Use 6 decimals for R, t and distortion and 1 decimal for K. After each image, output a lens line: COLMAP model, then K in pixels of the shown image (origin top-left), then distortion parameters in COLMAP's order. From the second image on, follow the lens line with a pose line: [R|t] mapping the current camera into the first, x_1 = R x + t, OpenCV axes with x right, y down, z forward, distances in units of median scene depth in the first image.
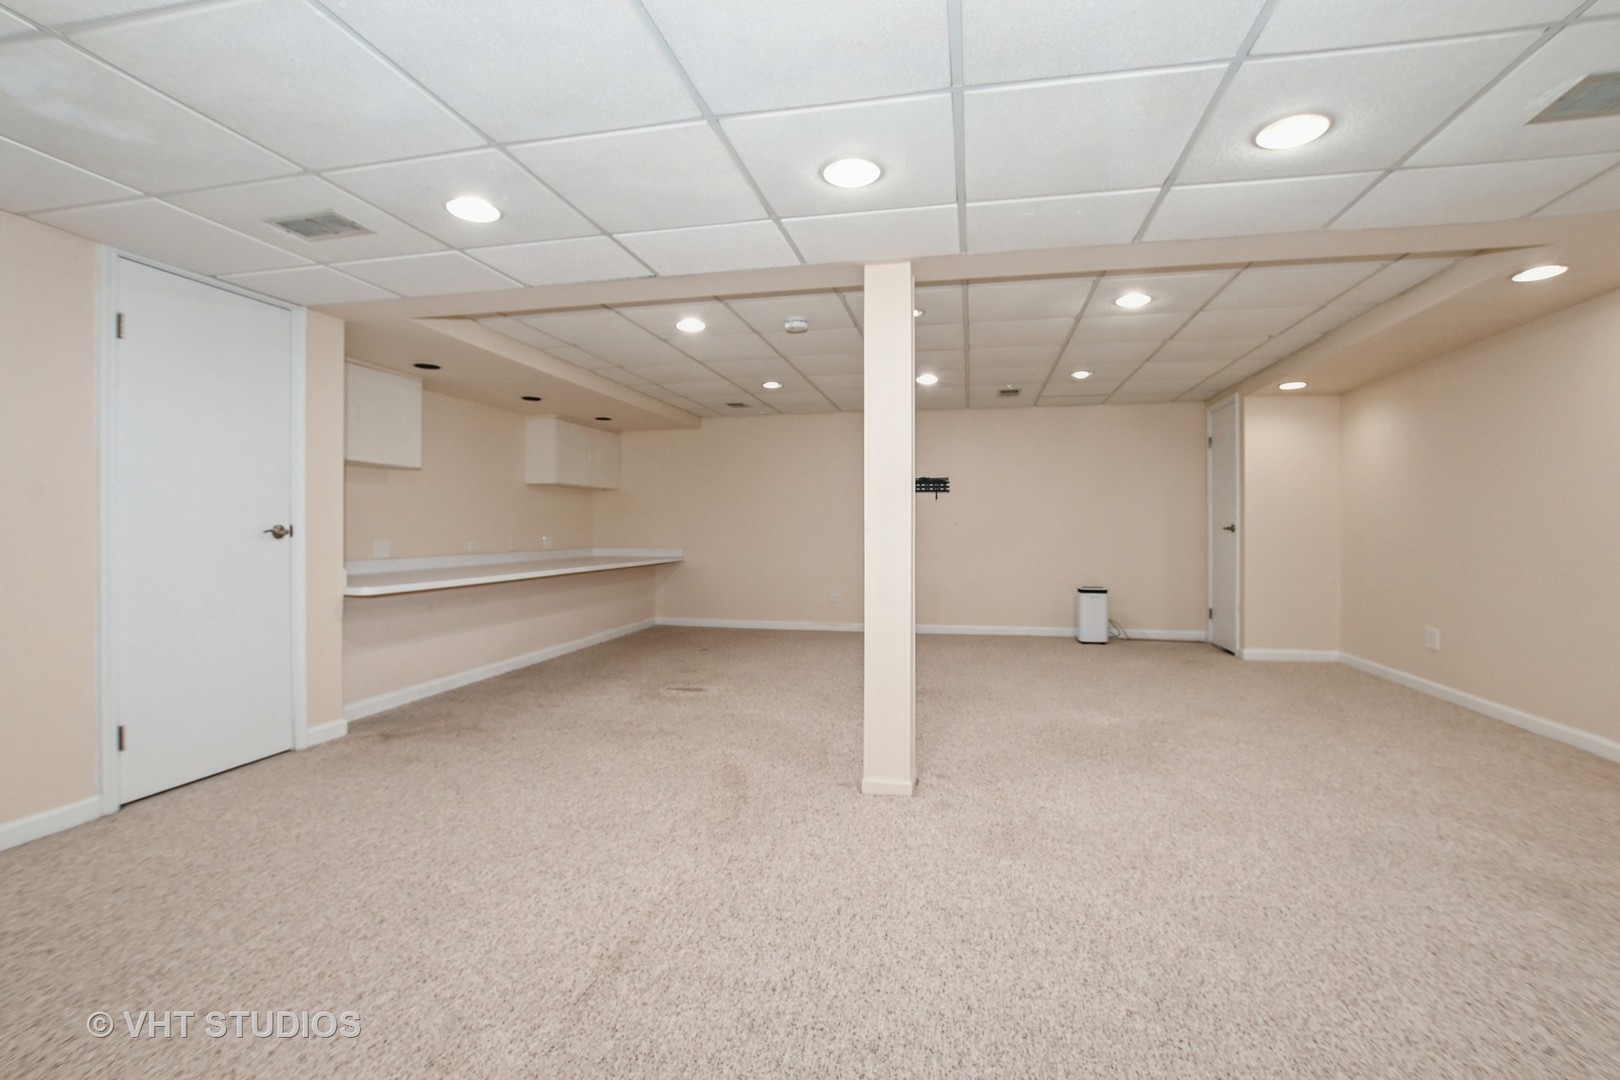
lens RADIAL K [[712.6, 0, 810.0], [0, 712.6, 540.0], [0, 0, 1]] dist [-0.026159, 0.000258]
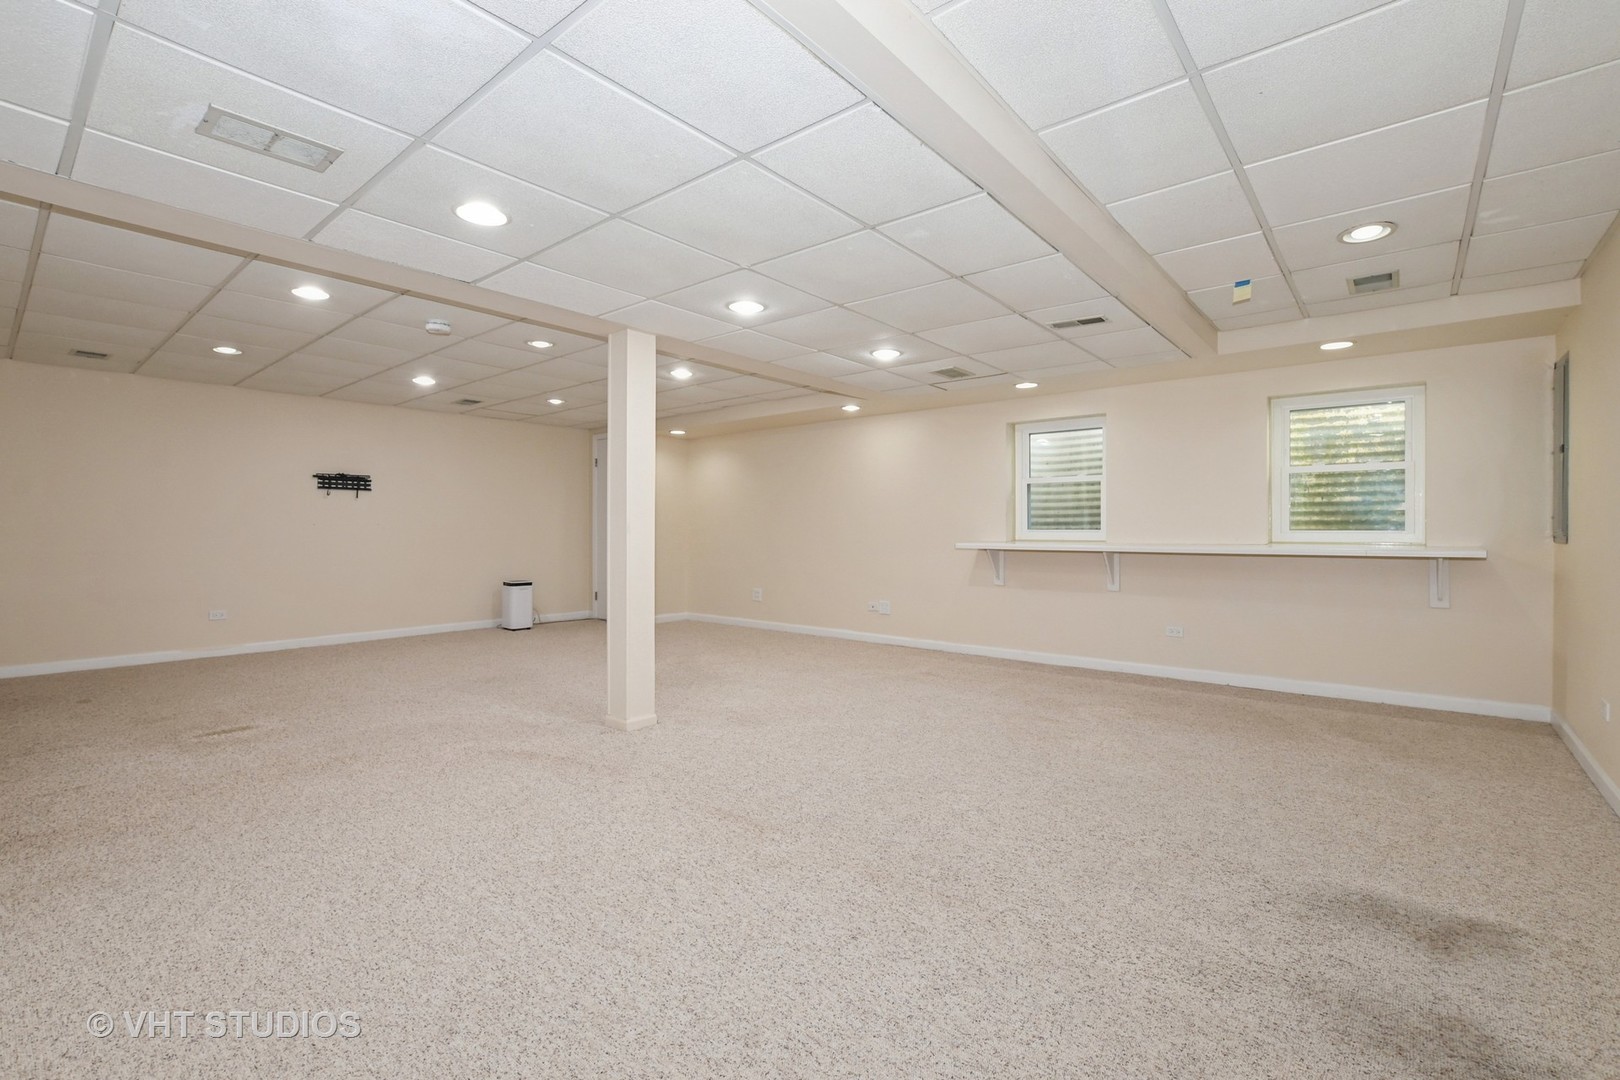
lens RADIAL K [[720.9, 0, 816.1], [0, 720.9, 547.3], [0, 0, 1]] dist [0.001026, 0.000463]
pose [[0.464850, -0.018032, 0.885206, -0.920589], [0.011467, 0.999831, 0.014345, 0.001734], [-0.885315, 0.003482, 0.464978, 0.073492]]
